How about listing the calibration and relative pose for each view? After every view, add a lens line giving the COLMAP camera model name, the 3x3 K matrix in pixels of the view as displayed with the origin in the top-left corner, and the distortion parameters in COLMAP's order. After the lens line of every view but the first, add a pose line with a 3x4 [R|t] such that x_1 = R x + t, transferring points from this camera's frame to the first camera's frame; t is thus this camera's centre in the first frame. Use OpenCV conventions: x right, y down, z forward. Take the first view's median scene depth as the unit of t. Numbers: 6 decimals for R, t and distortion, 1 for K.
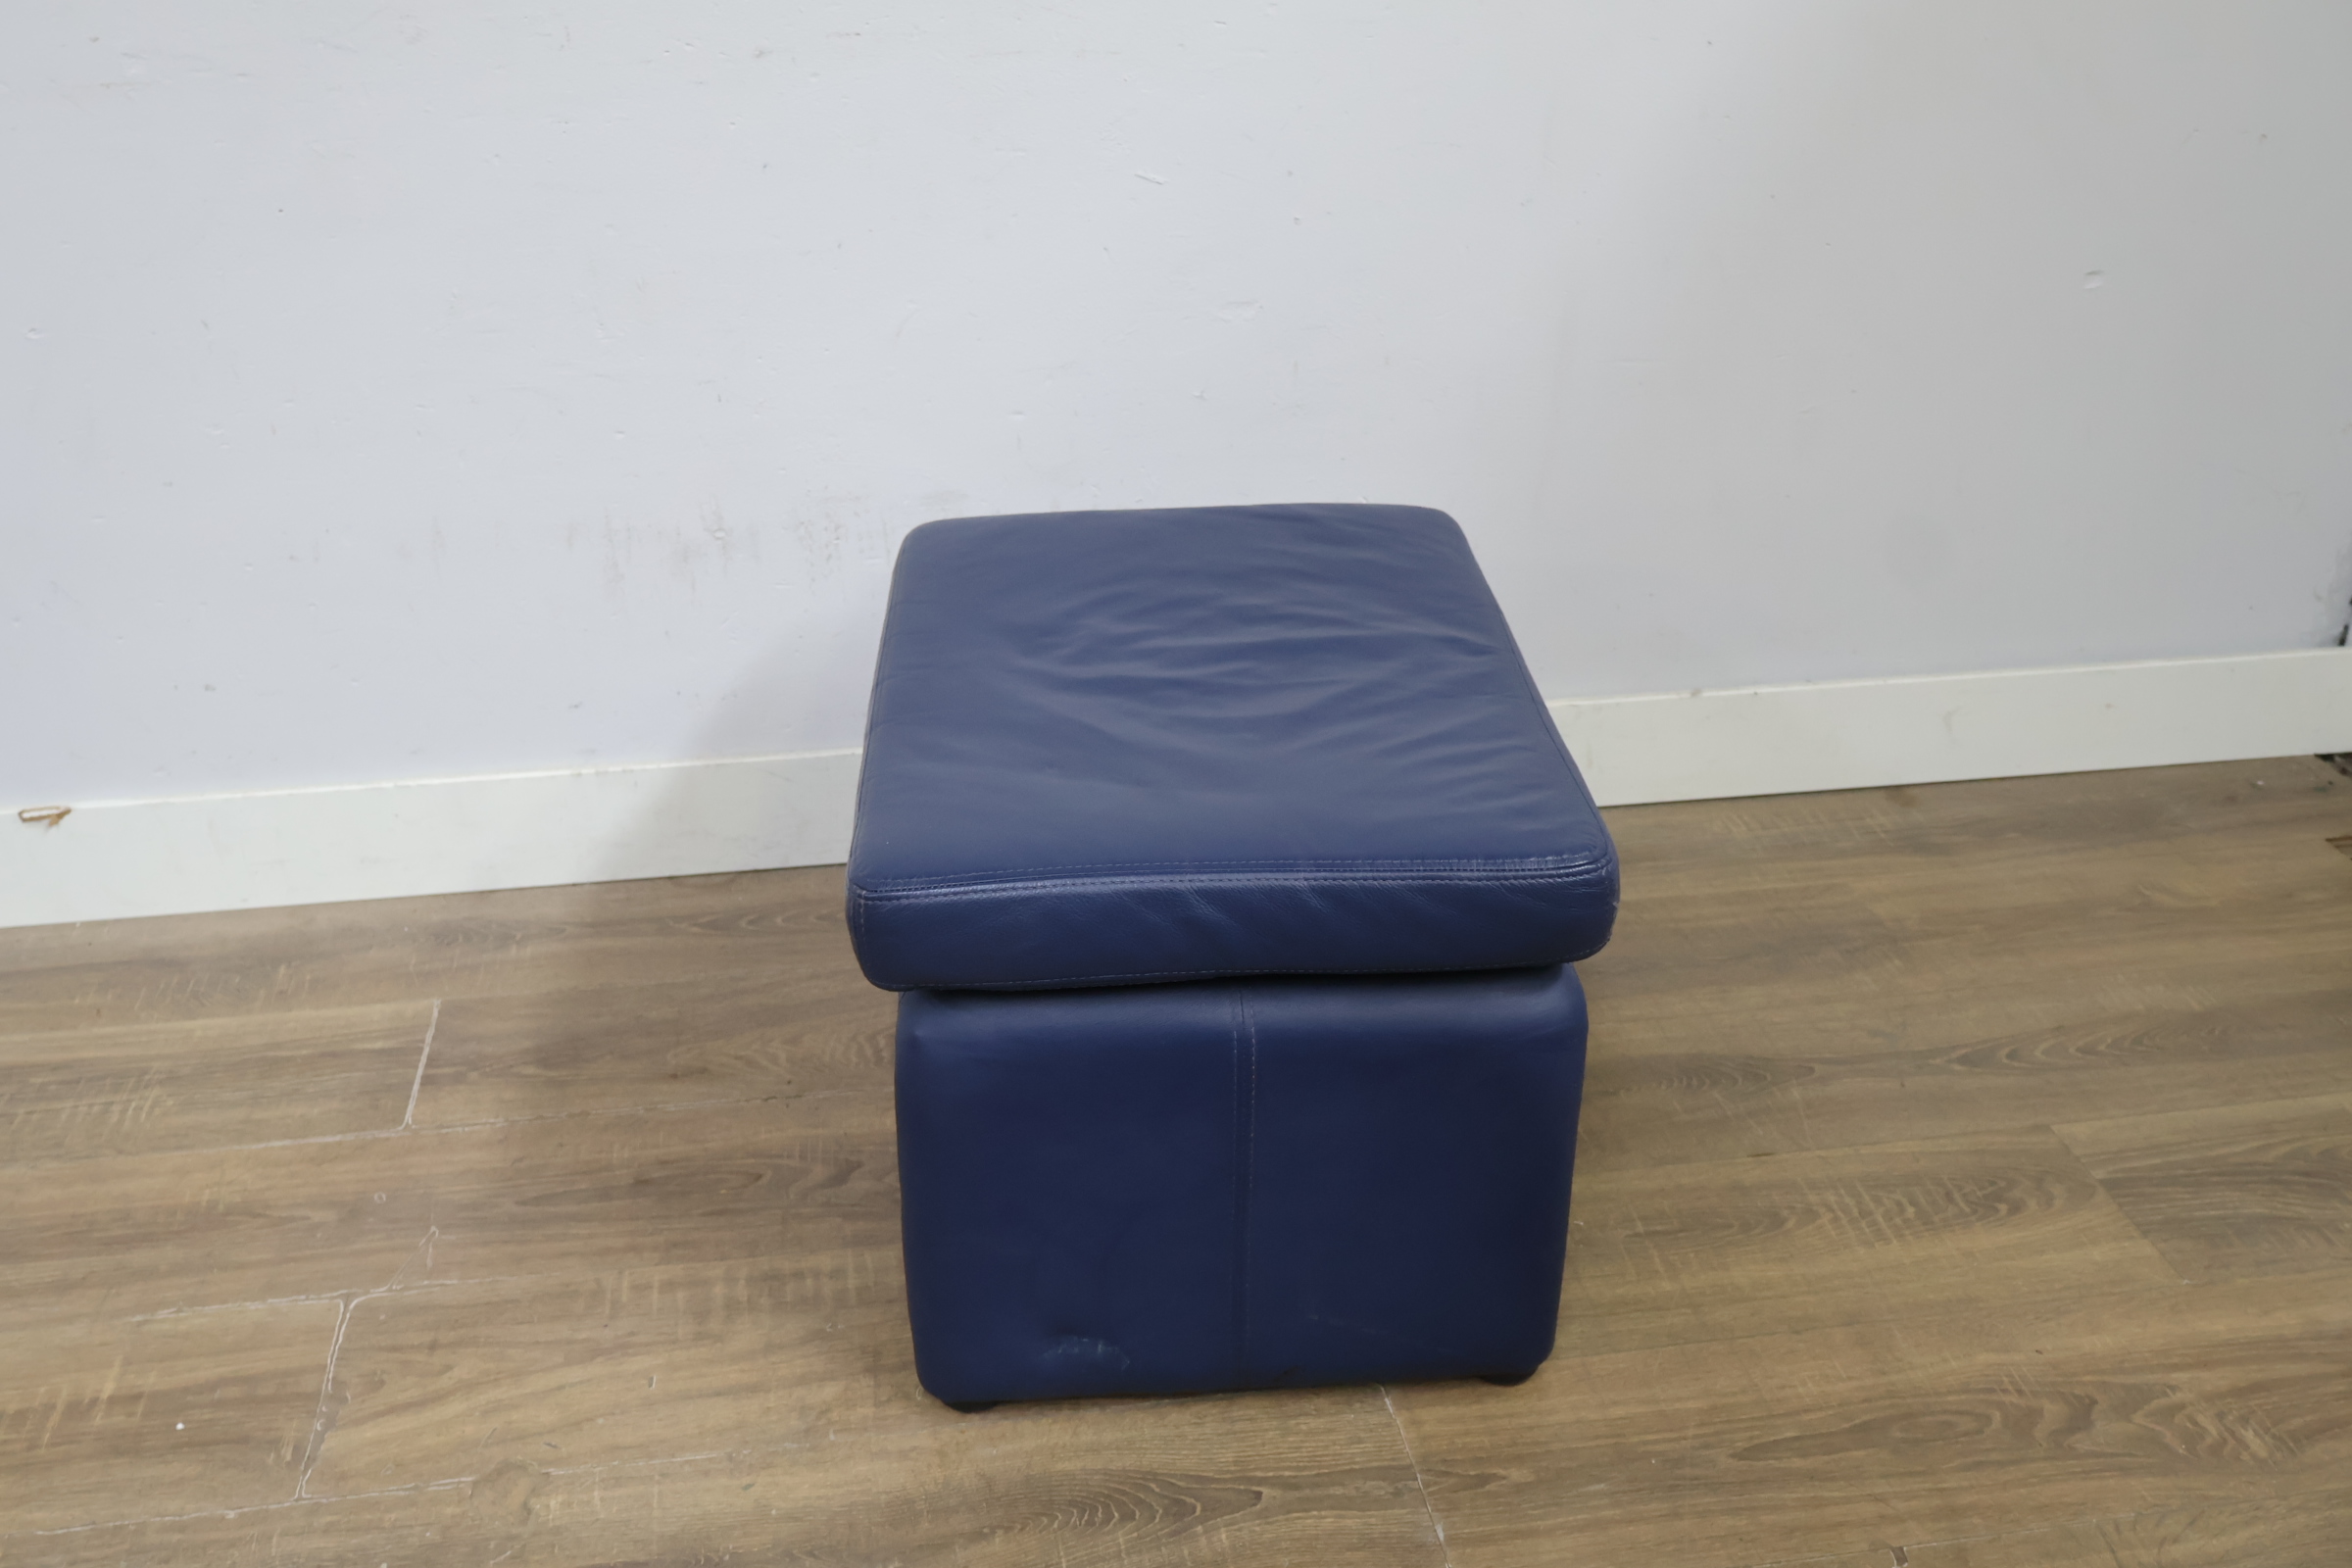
lens RADIAL K [[2209.6, 0, 1162.6], [0, 2209.6, 774.0], [0, 0, 1]] dist [-0.000060, 0.000000]
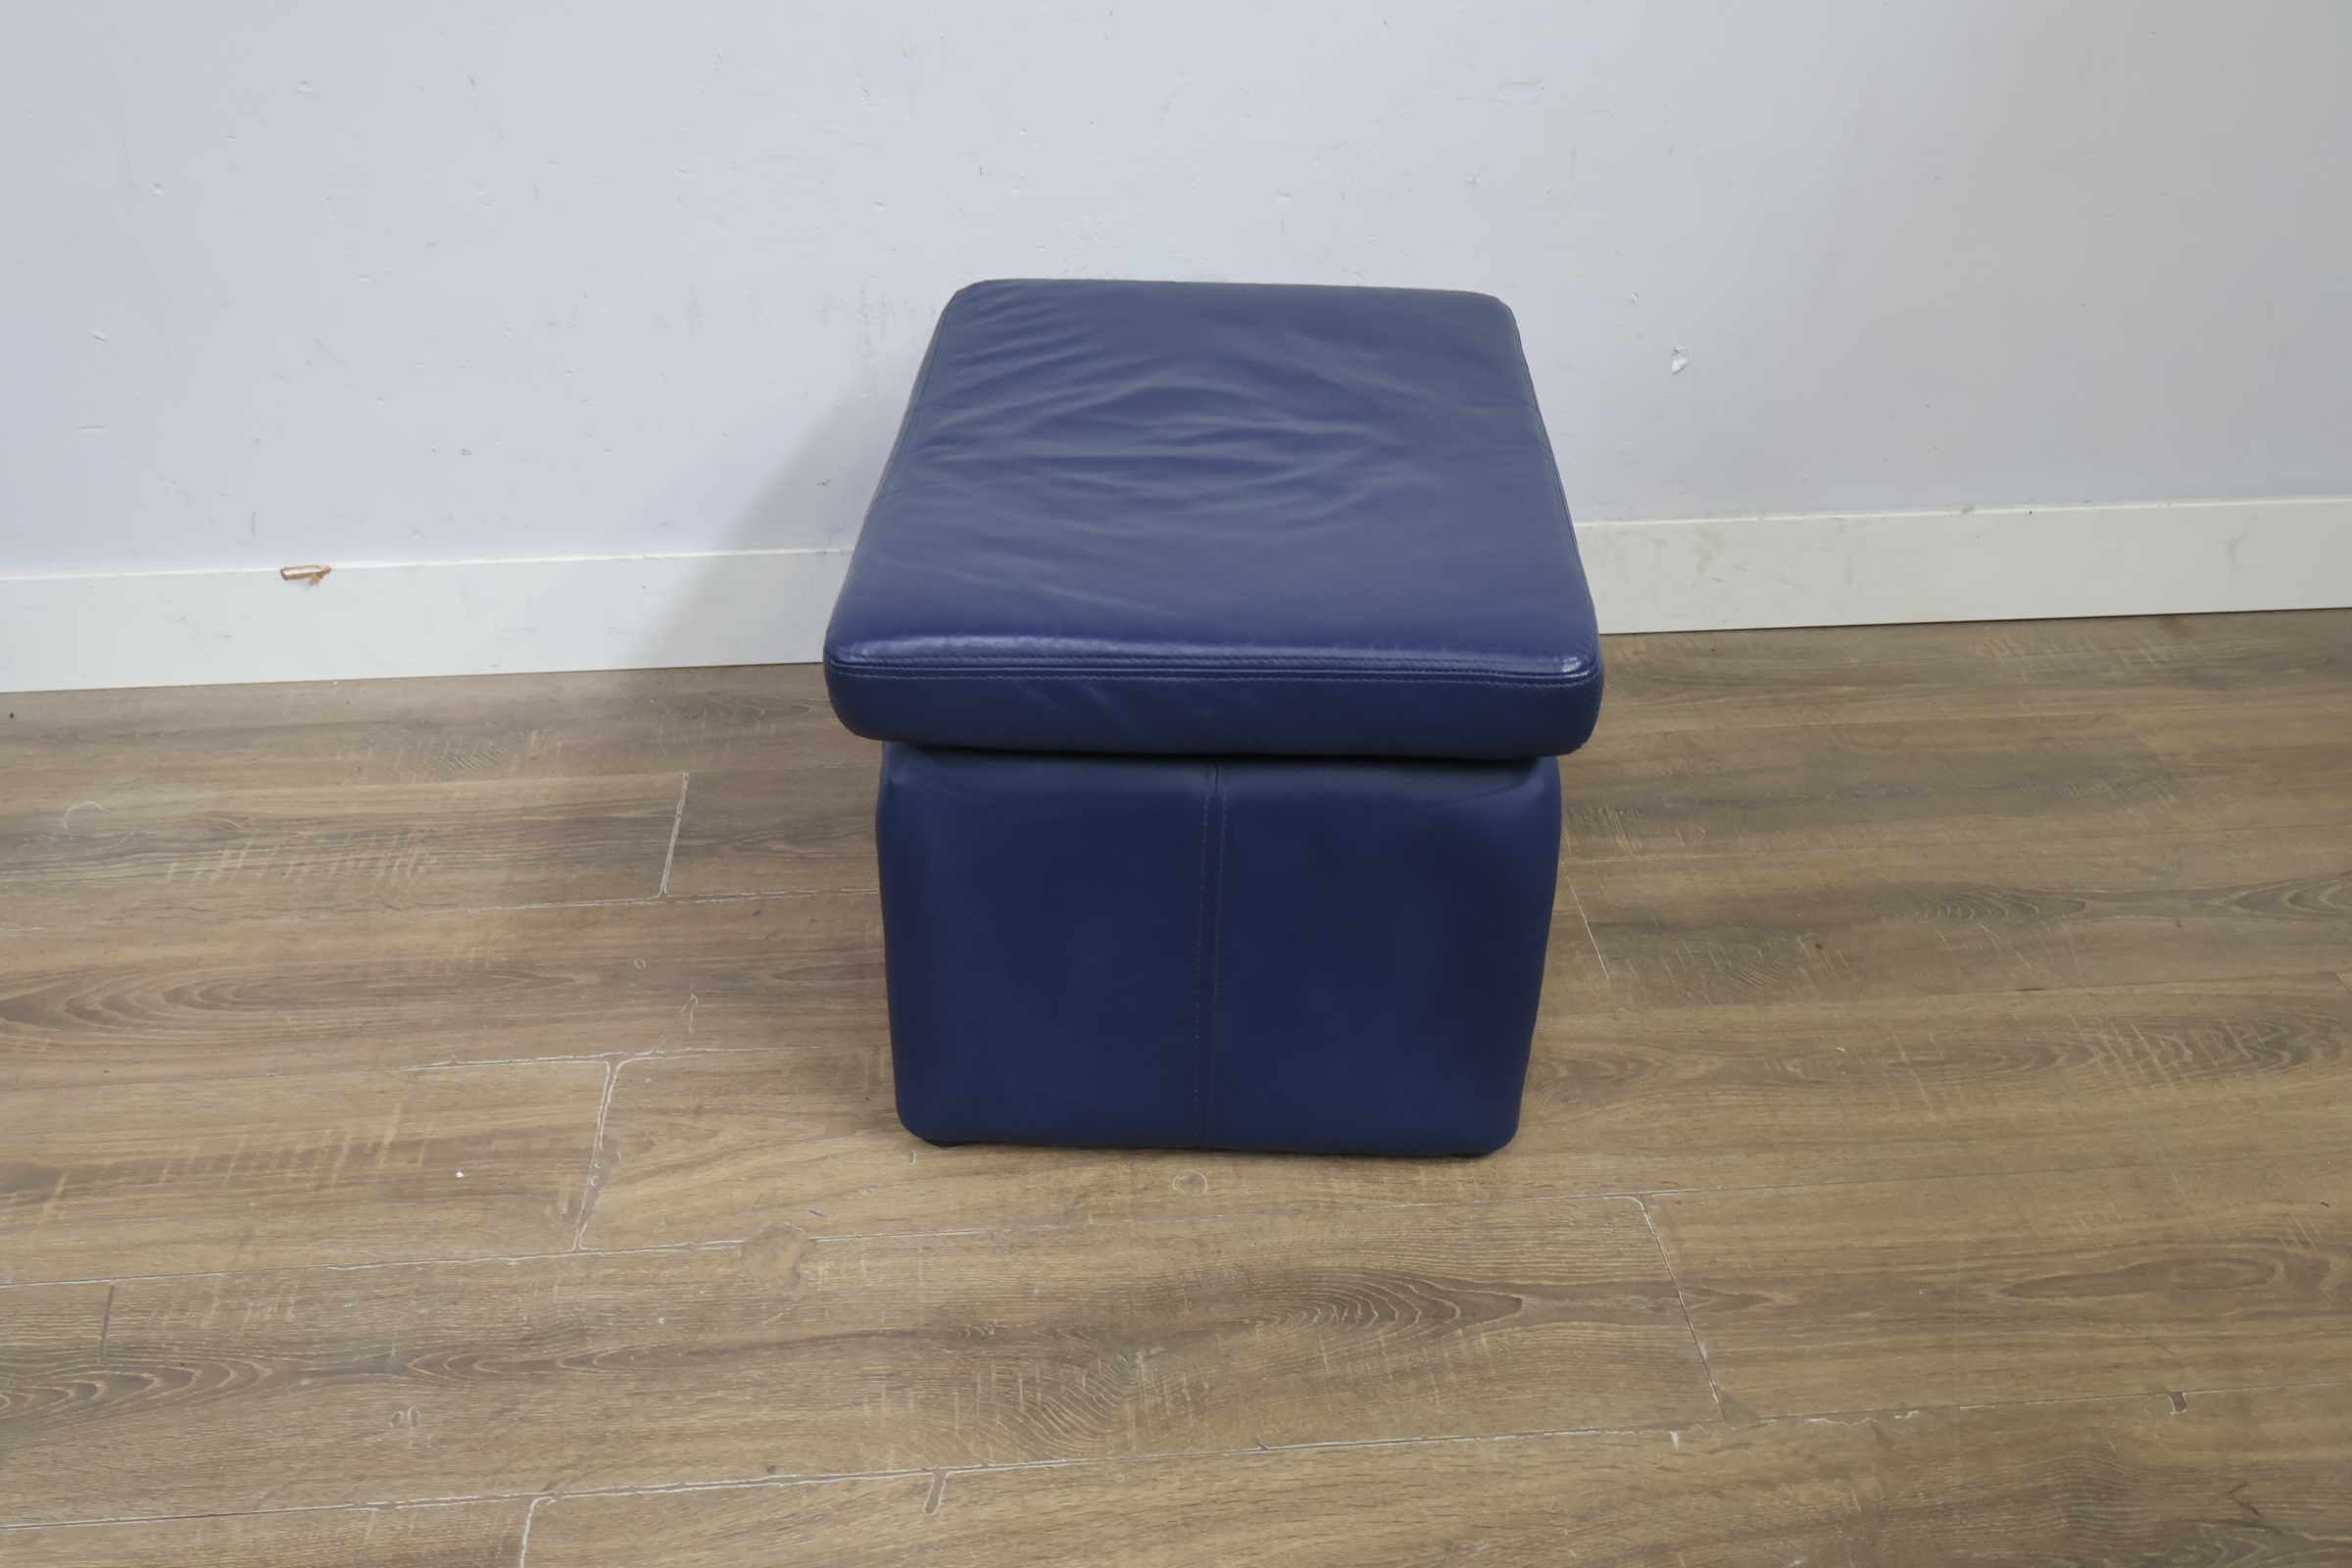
lens RADIAL K [[2209.6, 0, 1163.6], [0, 2209.6, 765.1], [0, 0, 1]] dist [-0.000060, 0.000000]
pose [[0.996892, 0.043003, -0.066010, -0.053124], [-0.037092, 0.995404, 0.088293, 0.002341], [0.069504, -0.085570, 0.993905, 0.015513]]
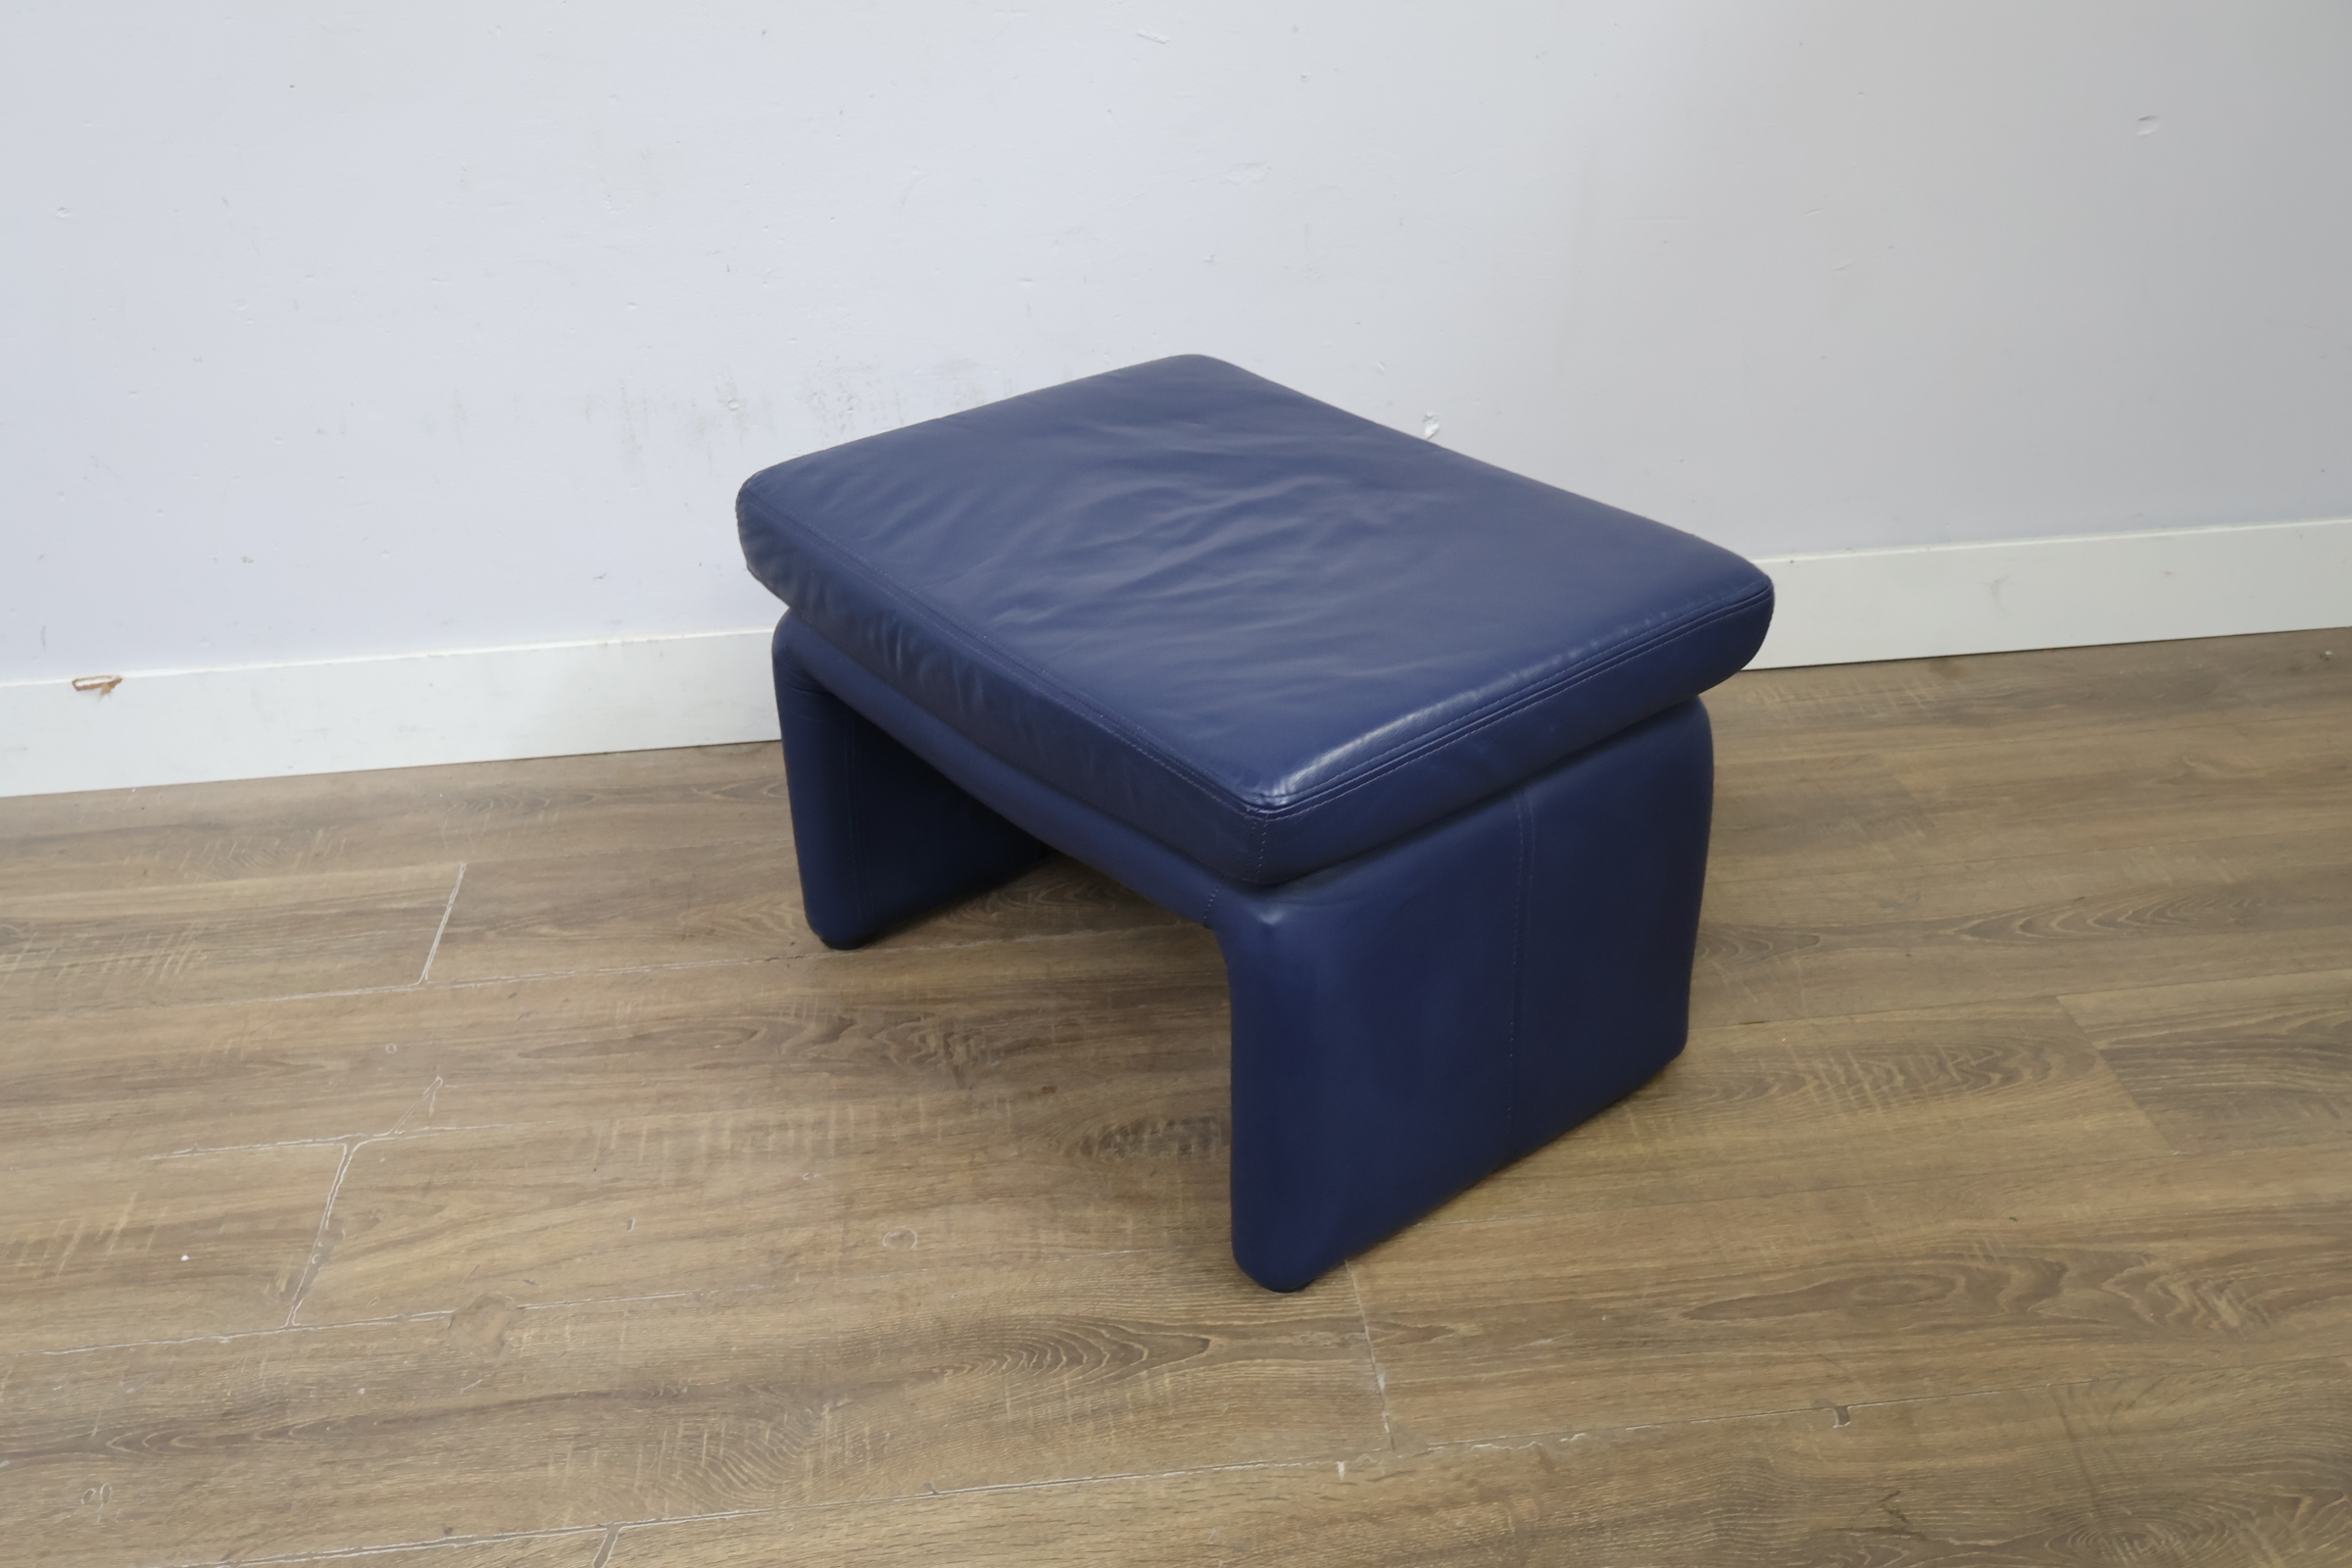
lens RADIAL K [[2209.6, 0, 1163.0], [0, 2209.6, 775.7], [0, 0, 1]] dist [-0.000060, 0.000000]
pose [[0.997406, 0.002435, -0.071946, 0.083986], [0.000956, 0.998892, 0.047057, 0.016354], [0.071981, -0.047004, 0.996298, 0.000447]]
